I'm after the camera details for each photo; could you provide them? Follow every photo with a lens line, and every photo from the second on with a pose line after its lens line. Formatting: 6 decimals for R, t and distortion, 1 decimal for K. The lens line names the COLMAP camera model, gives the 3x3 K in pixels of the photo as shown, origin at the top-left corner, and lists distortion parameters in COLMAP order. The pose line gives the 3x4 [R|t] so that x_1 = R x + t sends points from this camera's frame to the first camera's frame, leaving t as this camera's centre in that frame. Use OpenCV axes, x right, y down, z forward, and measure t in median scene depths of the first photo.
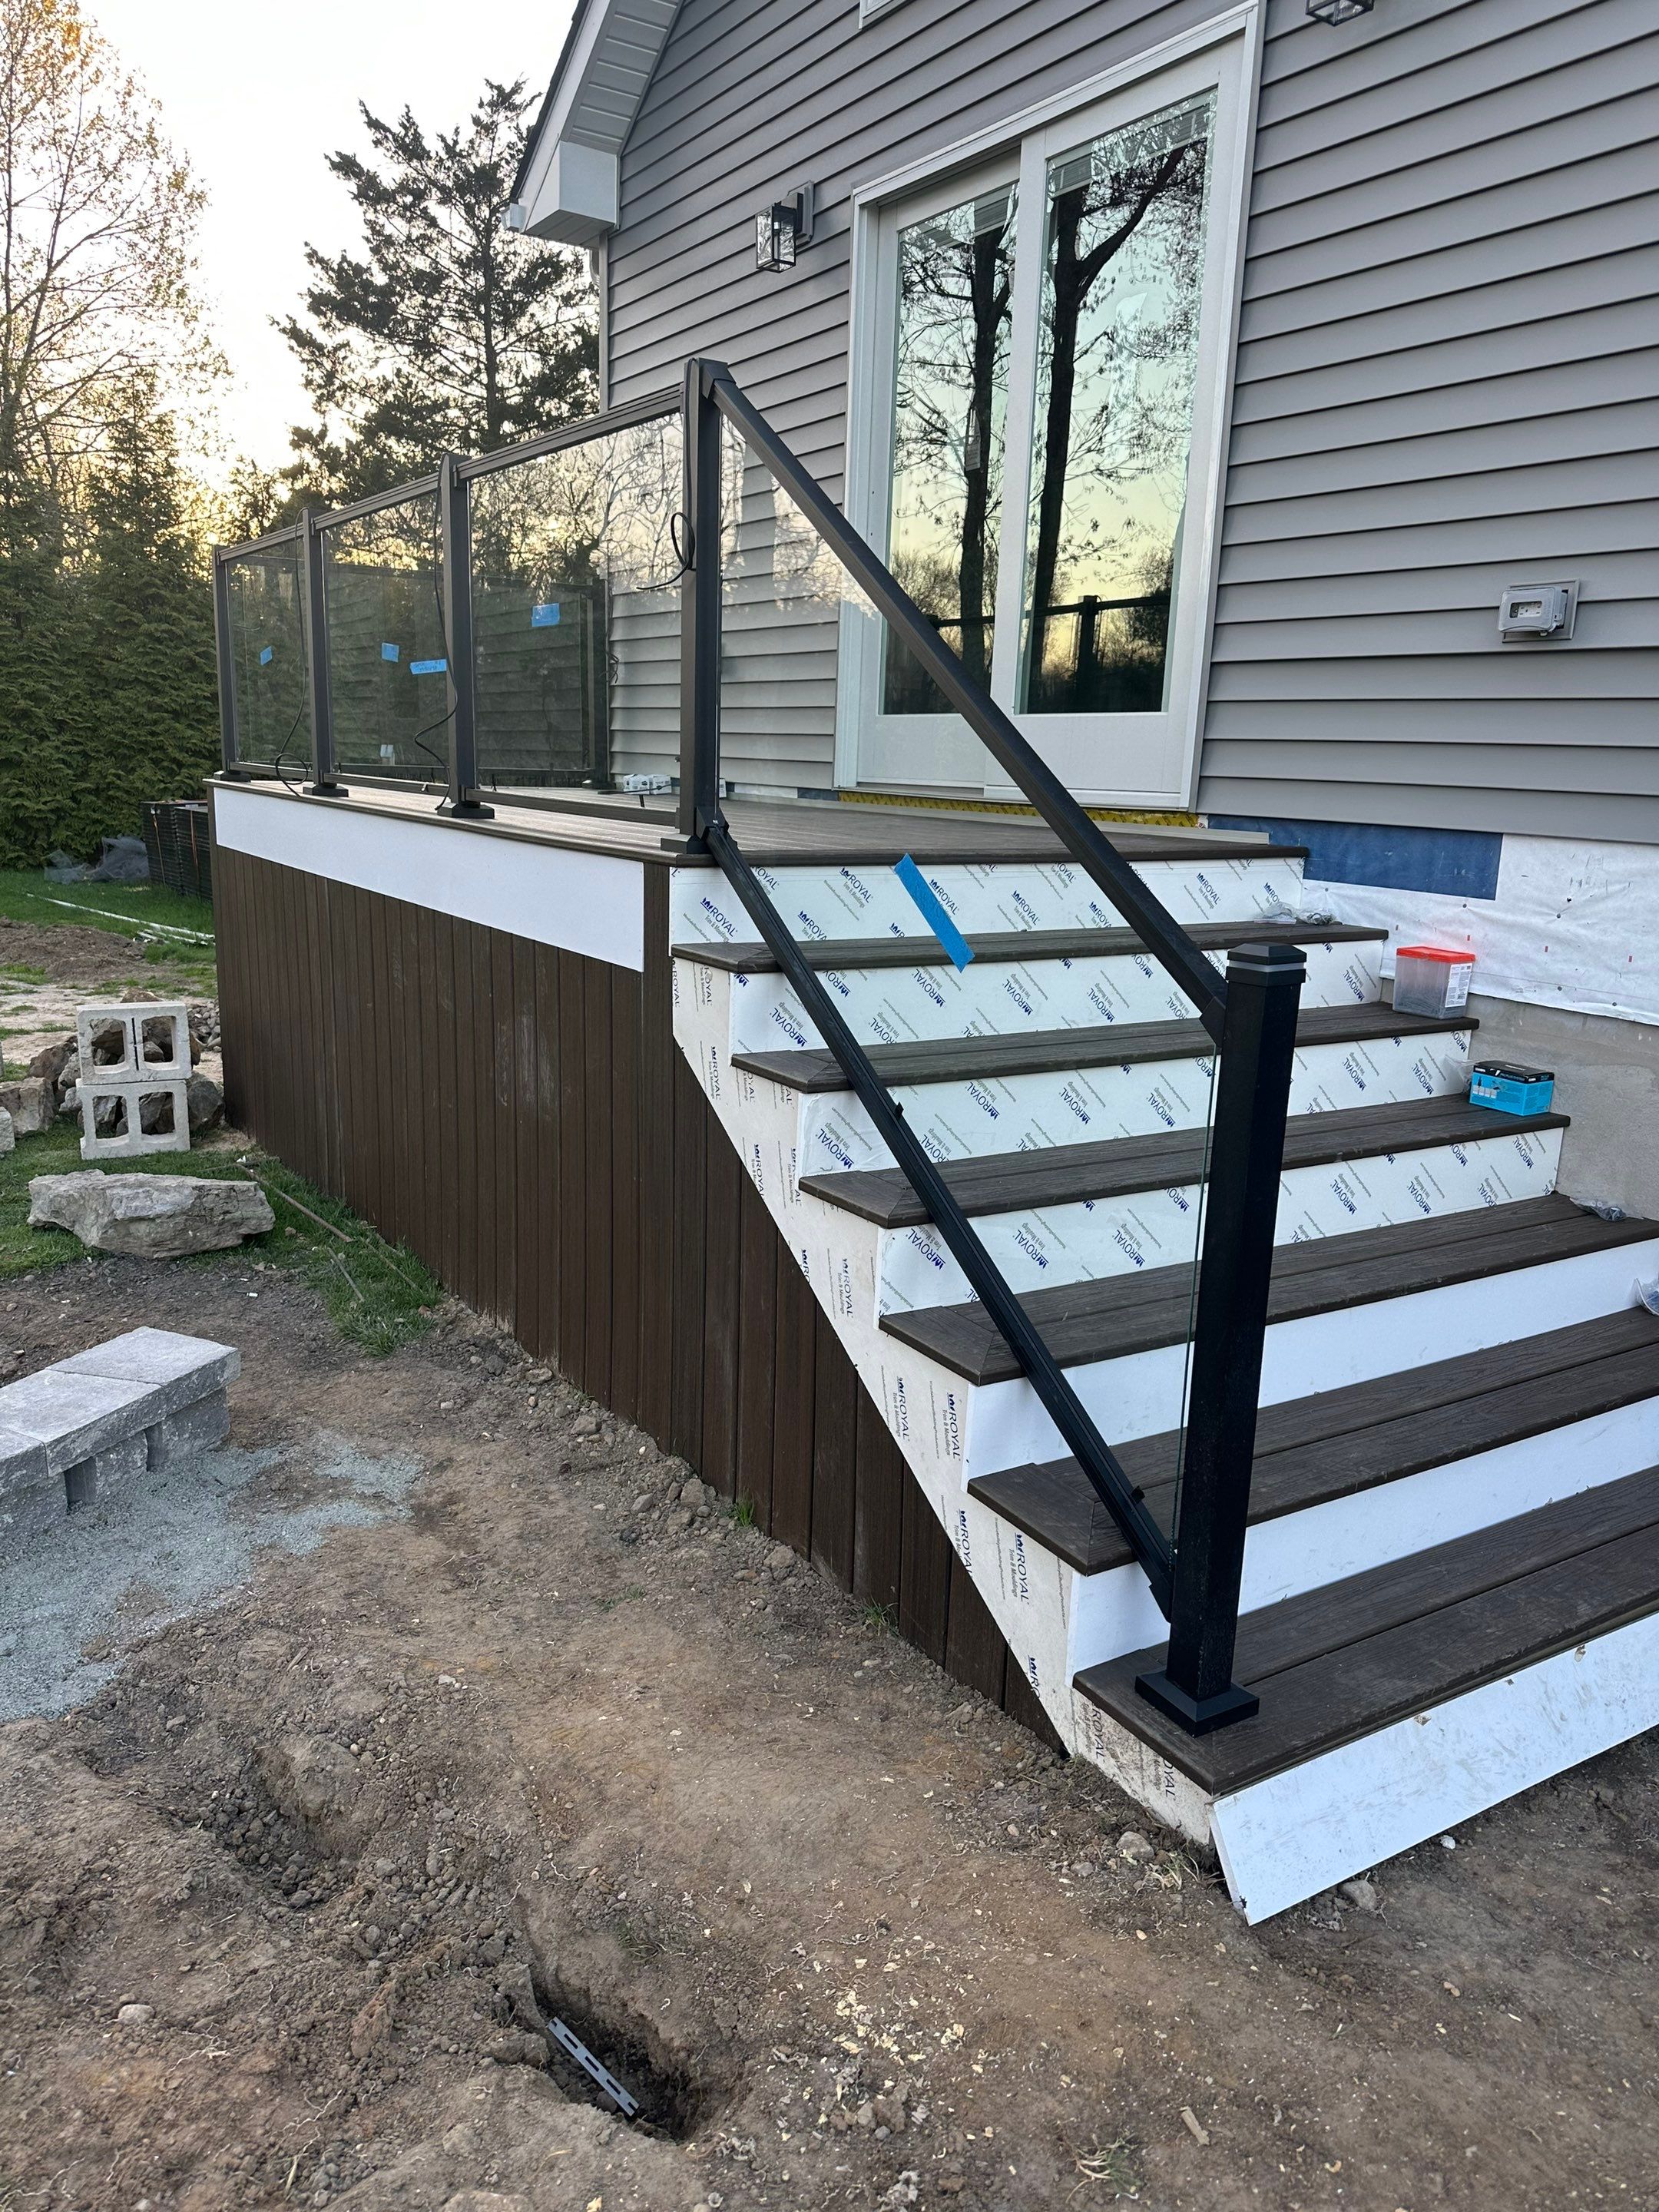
lens RADIAL K [[1588.6, 0, 820.9], [0, 1588.6, 1088.5], [0, 0, 1]] dist [0.034746, -0.006086]
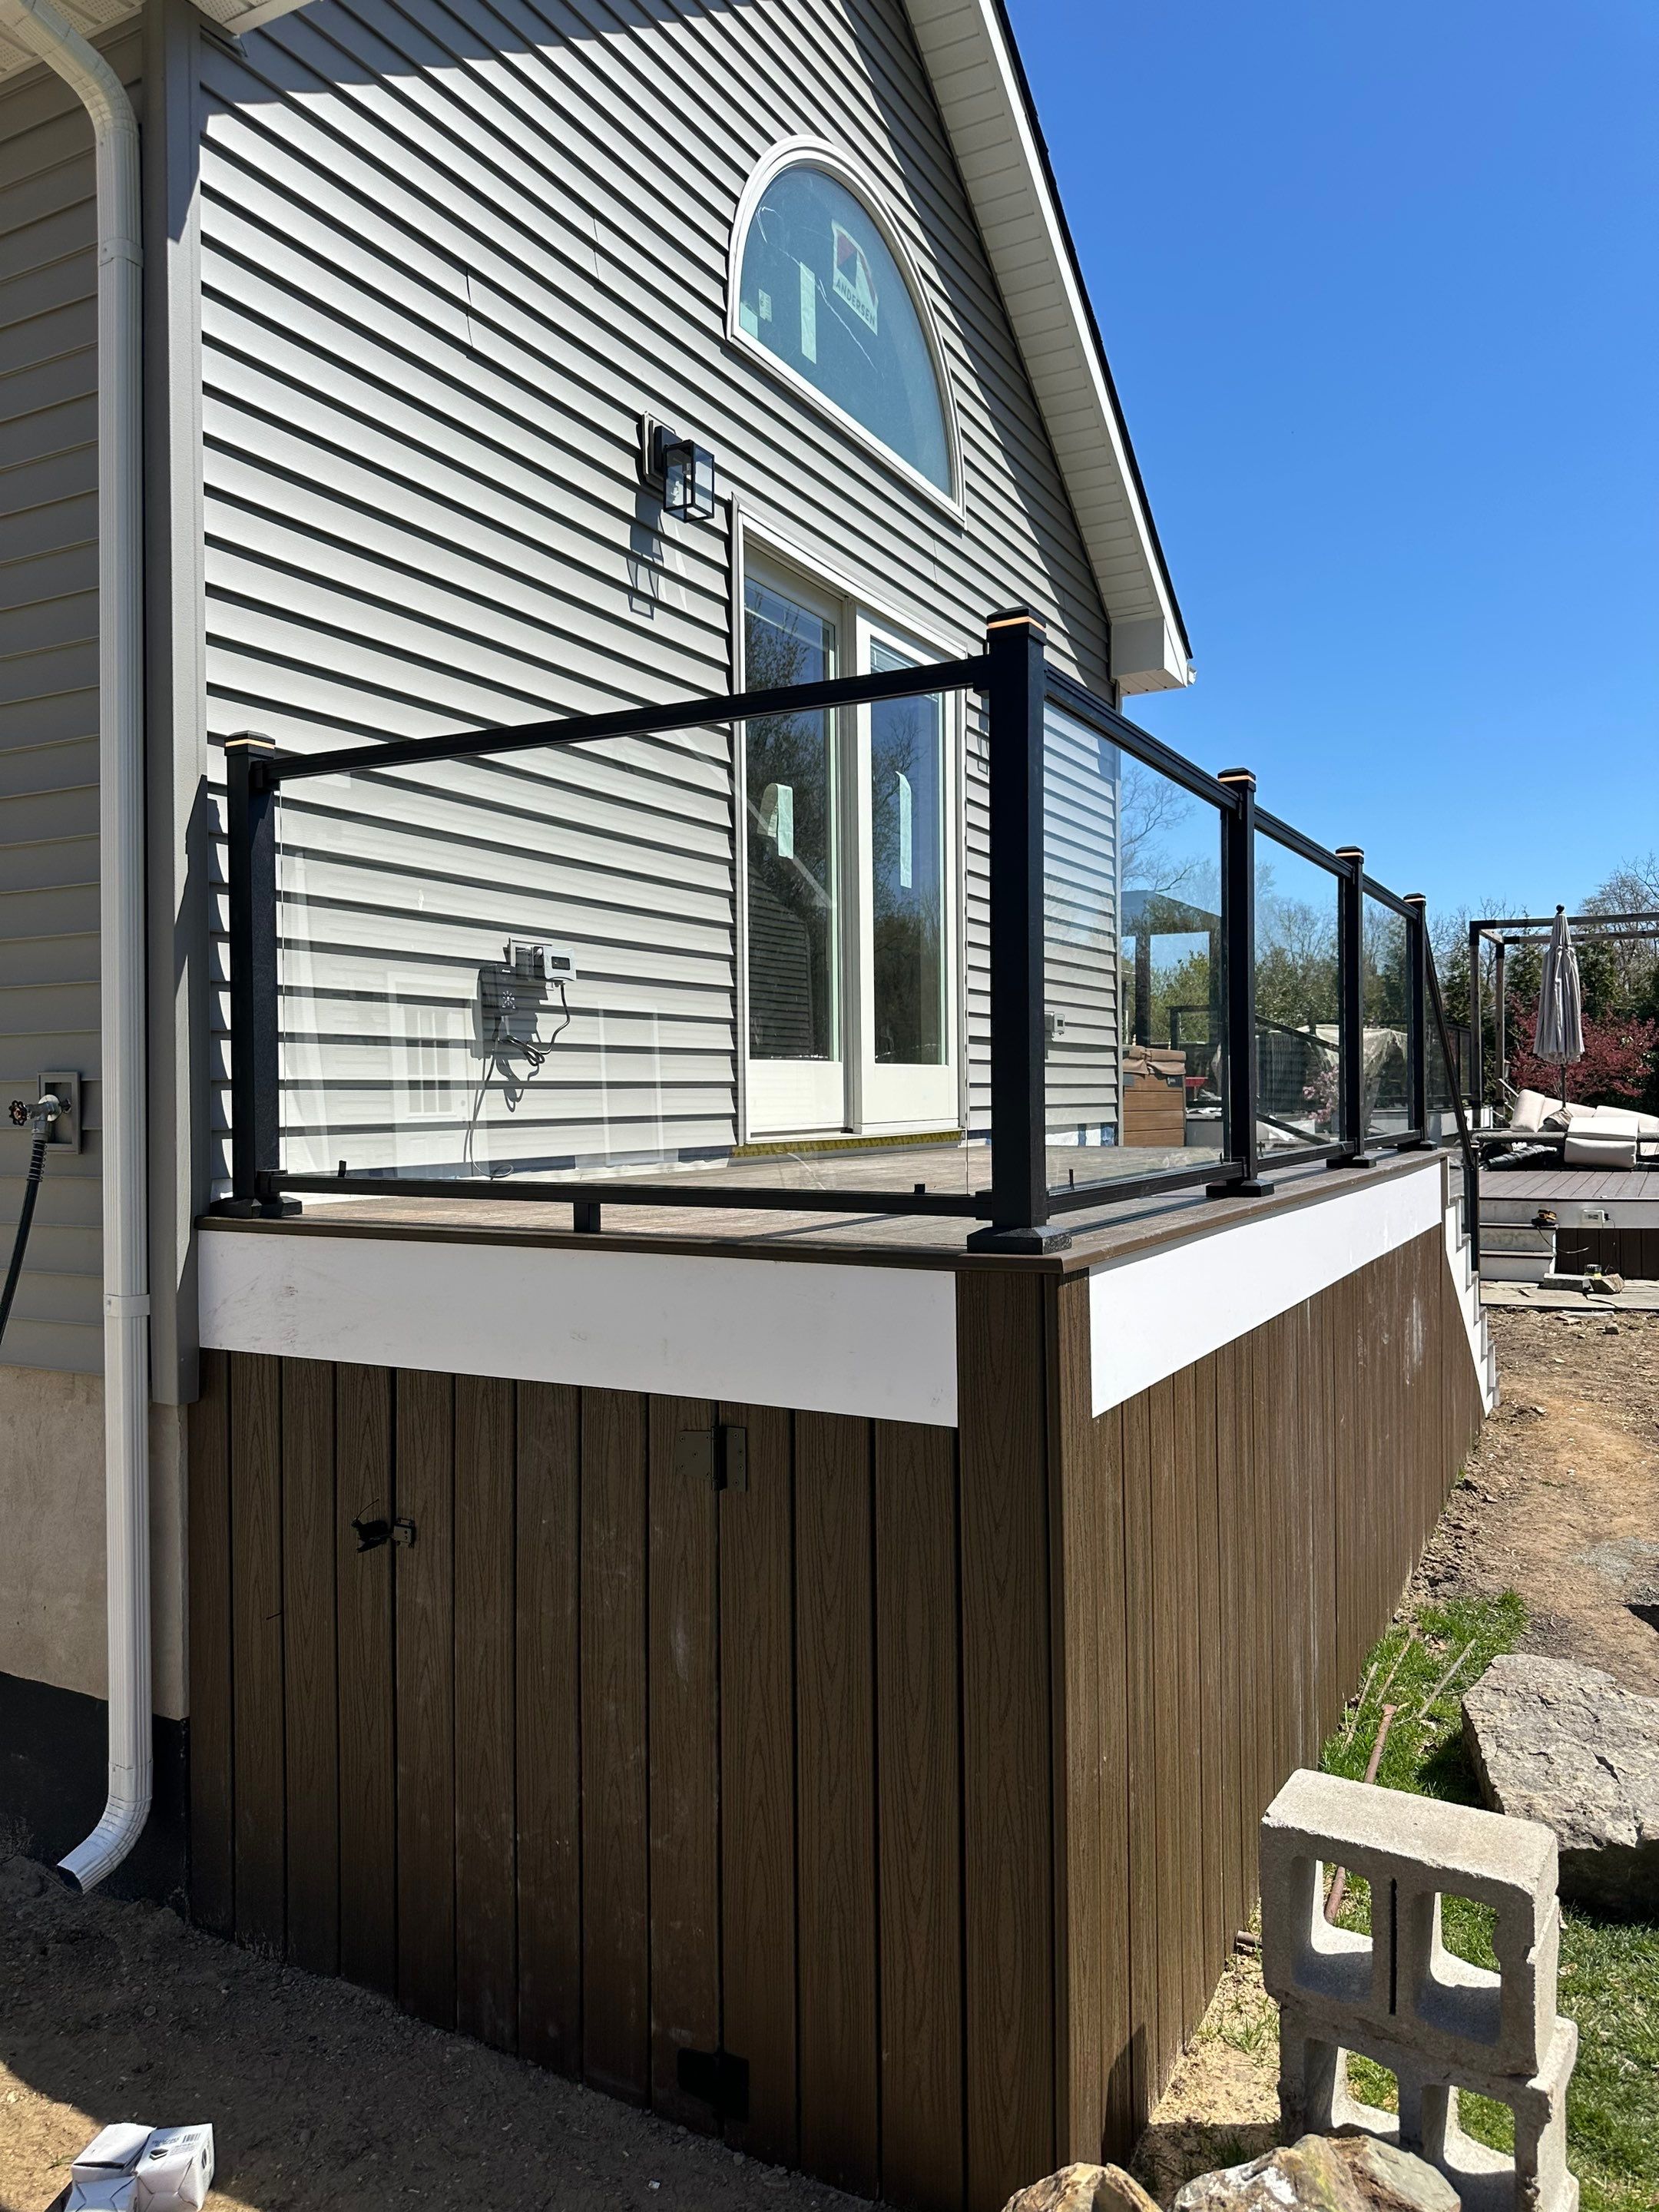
lens RADIAL K [[1588.6, 0, 820.9], [0, 1588.6, 1088.5], [0, 0, 1]] dist [0.034746, -0.006086]
pose [[-0.482402, -0.024554, 0.875606, -0.768136], [0.176486, 0.976383, 0.124612, -0.323204], [-0.857986, 0.214645, -0.466676, 1.384924]]
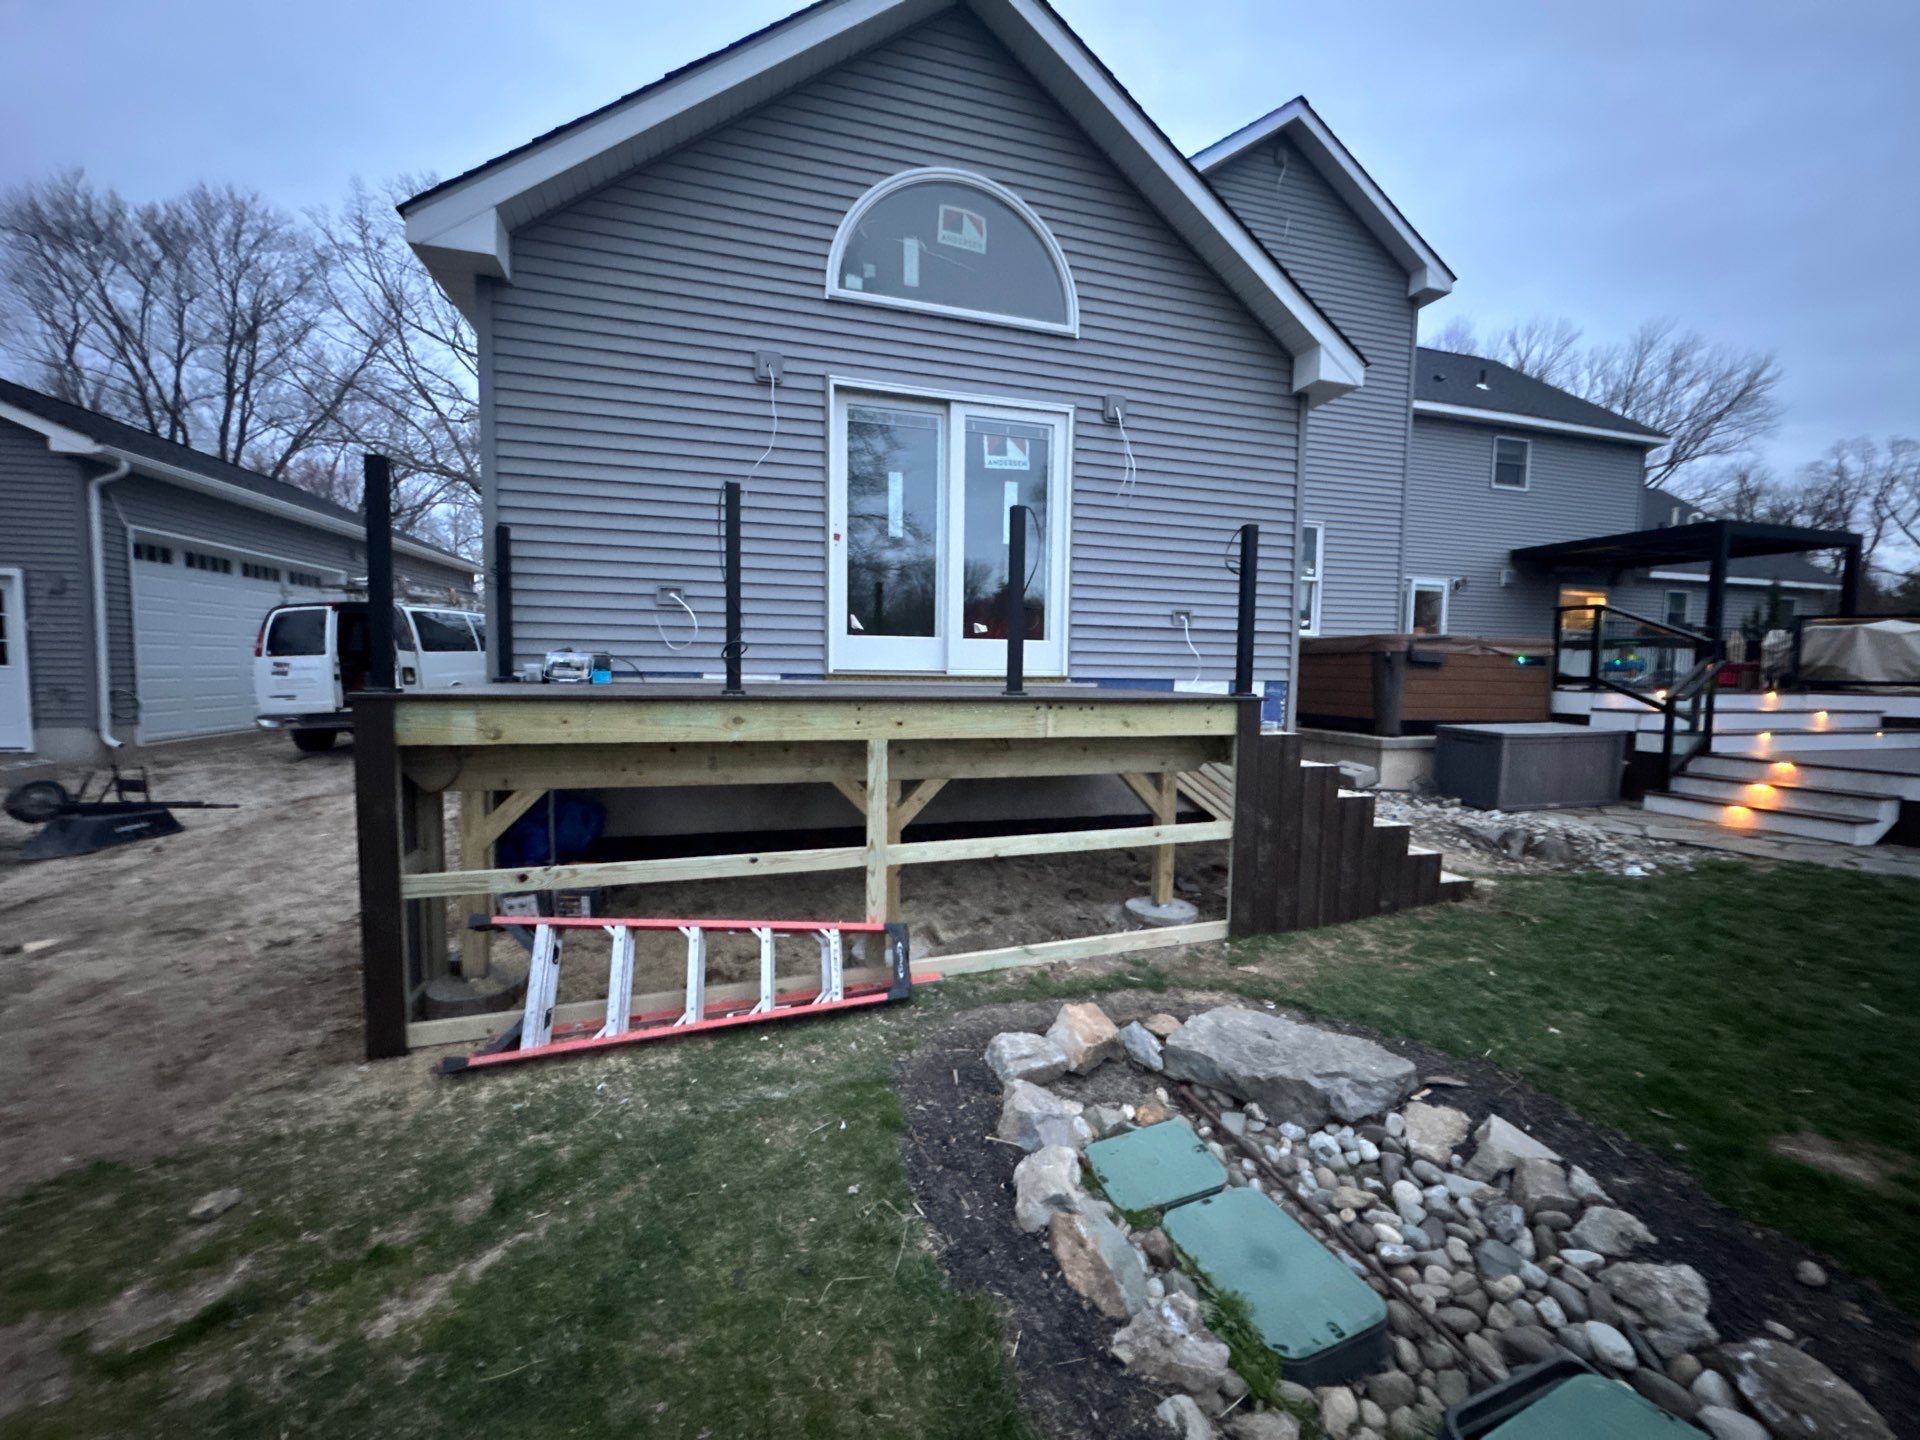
lens RADIAL K [[772.8, 0, 959.5], [0, 772.8, 713.9], [0, 0, 1]] dist [0.001945, -0.007519]
pose [[0.276736, -0.089933, 0.956728, -0.834311], [0.190457, 0.980993, 0.037123, -0.150755], [-0.941883, 0.171942, 0.288605, 0.620728]]
